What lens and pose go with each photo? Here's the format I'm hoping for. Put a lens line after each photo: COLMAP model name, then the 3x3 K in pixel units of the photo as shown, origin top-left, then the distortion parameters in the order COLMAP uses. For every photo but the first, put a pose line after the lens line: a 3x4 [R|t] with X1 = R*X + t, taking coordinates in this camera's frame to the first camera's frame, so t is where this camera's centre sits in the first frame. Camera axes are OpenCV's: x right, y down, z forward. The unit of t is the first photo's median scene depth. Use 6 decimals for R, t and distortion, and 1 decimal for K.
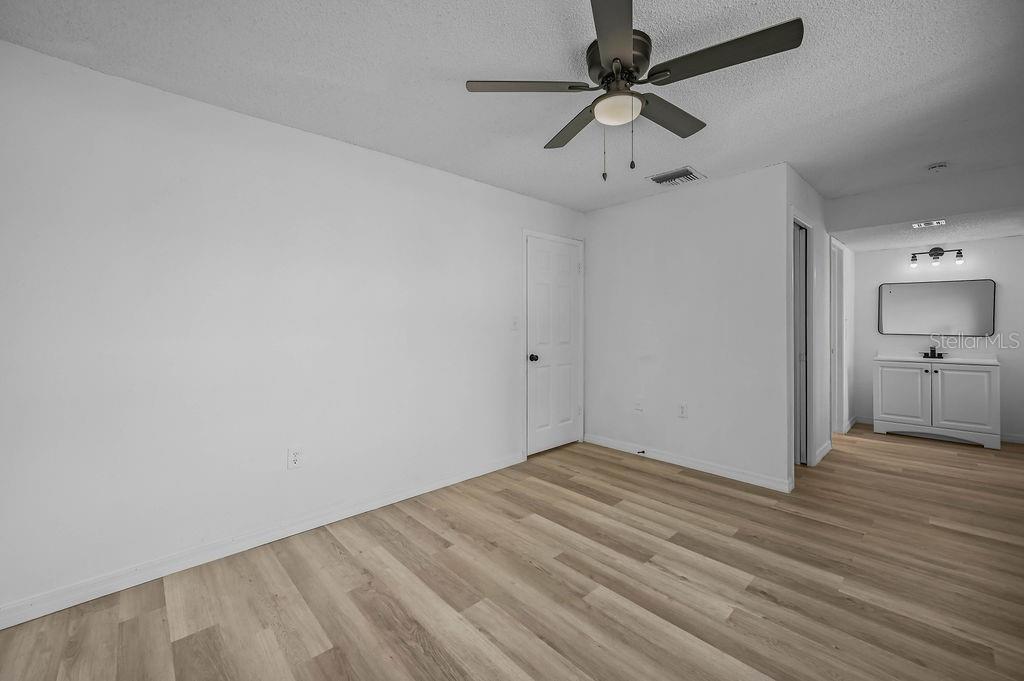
lens RADIAL K [[409.6, 0, 513.2], [0, 409.6, 324.8], [0, 0, 1]] dist [0.000138, 0.001101]
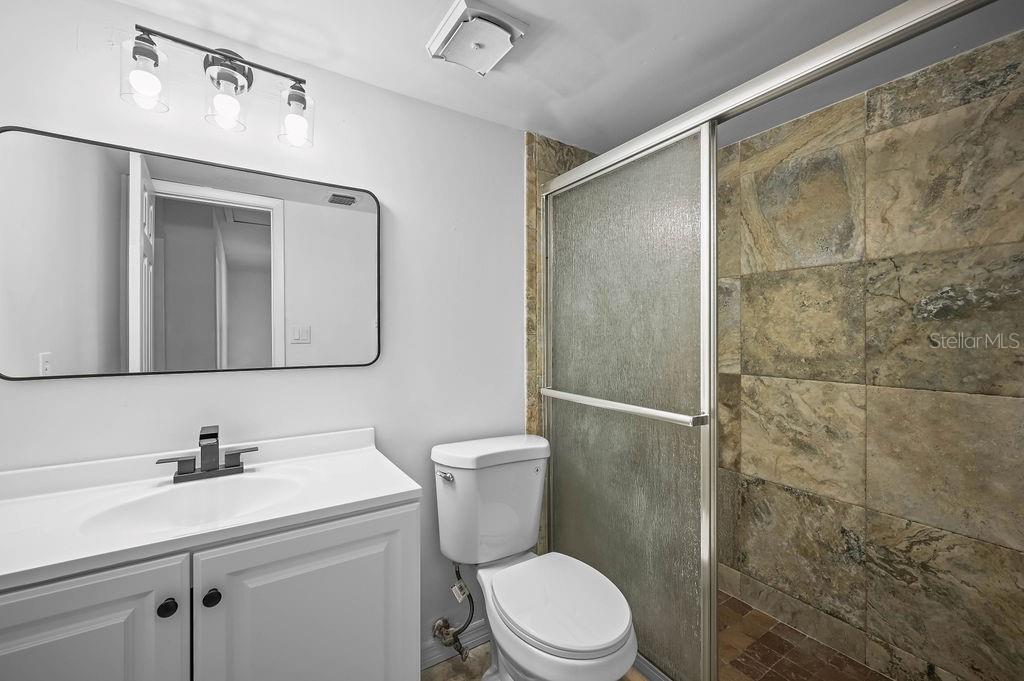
lens RADIAL K [[409.6, 0, 520.3], [0, 409.6, 327.8], [0, 0, 1]] dist [0.000138, 0.001101]
pose [[0.158223, 0.020204, 0.987197, 0.799523], [-0.006517, 0.999790, -0.019417, -0.004921], [-0.987382, -0.003361, 0.158322, 0.768249]]
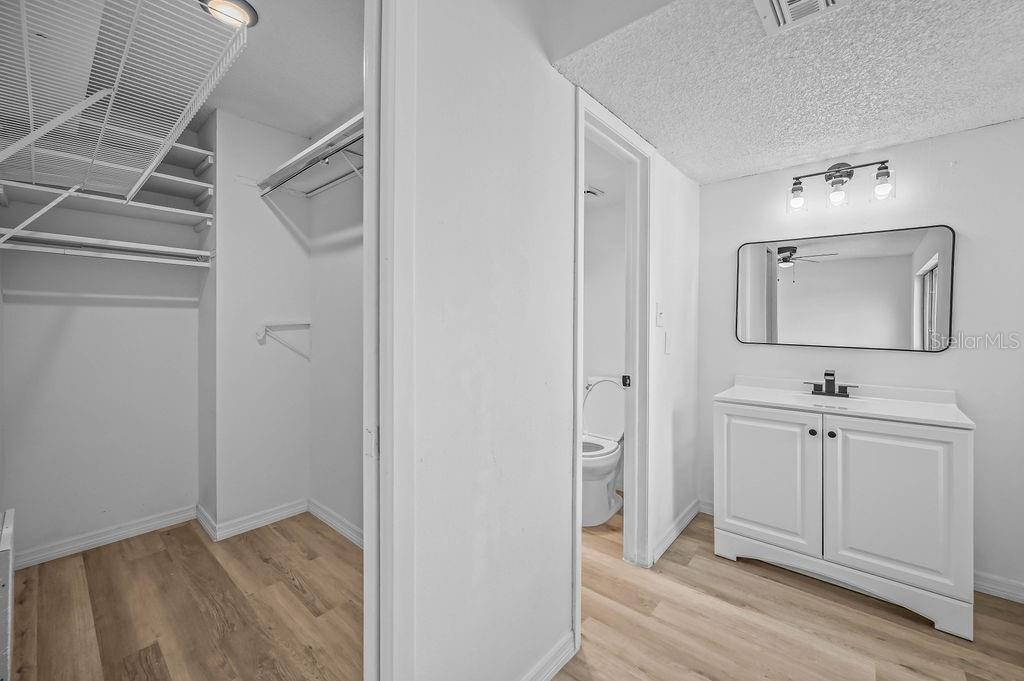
lens RADIAL K [[409.6, 0, 511.1], [0, 409.6, 327.6], [0, 0, 1]] dist [0.000138, 0.001101]
pose [[0.994503, -0.000115, 0.104709, 0.601909], [-0.001138, 0.999928, 0.011910, -0.002610], [-0.104703, -0.011964, 0.994432, 0.563114]]
